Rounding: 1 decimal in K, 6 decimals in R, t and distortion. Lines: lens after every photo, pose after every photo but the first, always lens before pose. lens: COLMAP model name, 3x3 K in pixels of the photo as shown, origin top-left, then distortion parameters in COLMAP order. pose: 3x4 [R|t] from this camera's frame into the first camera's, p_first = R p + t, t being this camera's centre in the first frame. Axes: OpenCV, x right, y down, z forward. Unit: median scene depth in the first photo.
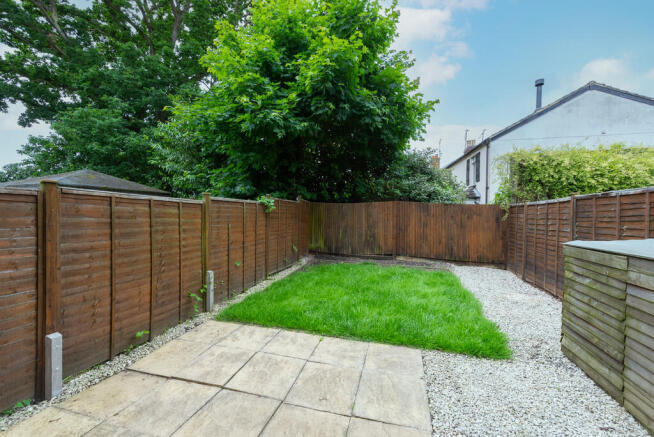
lens RADIAL K [[260.1, 0, 327.0], [0, 260.1, 218.5], [0, 0, 1]] dist [0.012429, -0.000564]
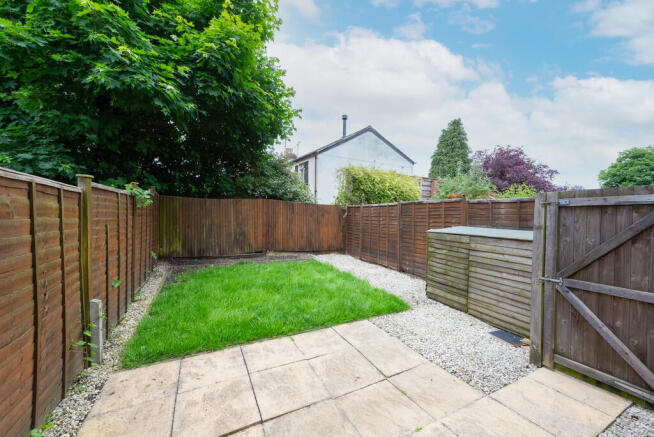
lens RADIAL K [[260.1, 0, 327.0], [0, 260.1, 218.5], [0, 0, 1]] dist [0.012429, -0.000564]
pose [[0.729374, -0.007225, 0.684077, -0.472873], [-0.000436, 0.999939, 0.011026, -0.003094], [-0.684115, -0.008340, 0.729327, 0.153189]]
